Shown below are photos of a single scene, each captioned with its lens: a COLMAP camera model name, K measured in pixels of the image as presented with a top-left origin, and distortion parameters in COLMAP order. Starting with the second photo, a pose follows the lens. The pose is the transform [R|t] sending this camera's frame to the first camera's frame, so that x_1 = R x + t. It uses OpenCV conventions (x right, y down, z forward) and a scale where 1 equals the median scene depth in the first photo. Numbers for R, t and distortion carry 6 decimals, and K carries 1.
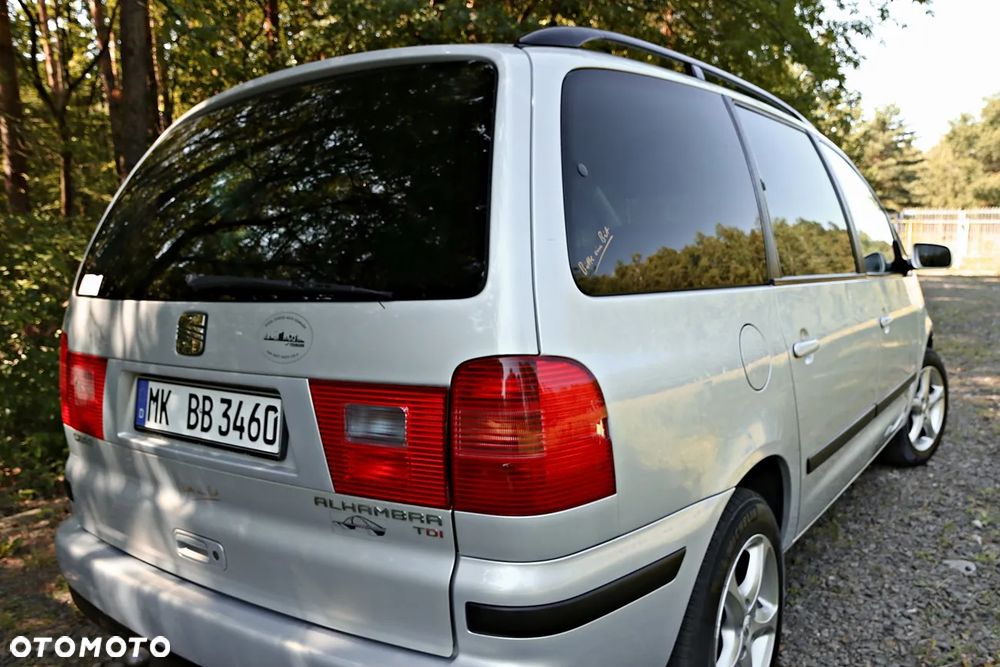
lens RADIAL K [[829.4, 0, 494.9], [0, 829.4, 356.1], [0, 0, 1]] dist [-0.085345, 0.004138]
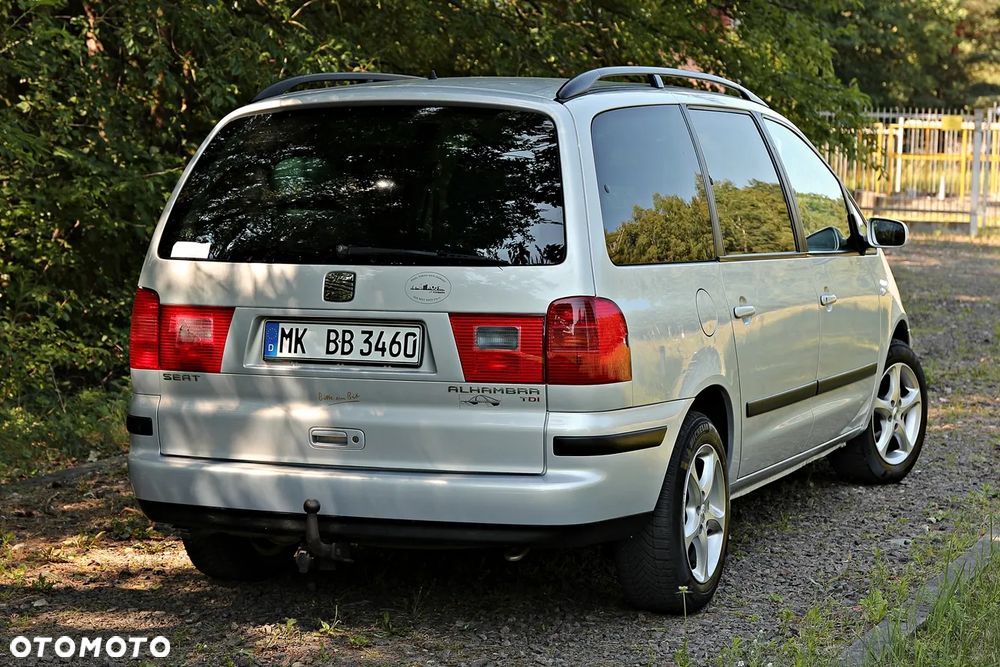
lens RADIAL K [[2289.2, 0, 497.1], [0, 2289.2, 333.2], [0, 0, 1]] dist [0.235528, 0.000000]
pose [[0.972486, 0.012297, 0.232635, -1.049203], [0.000572, 0.998477, -0.055167, 0.281625], [-0.232959, 0.053783, 0.970998, -3.025661]]
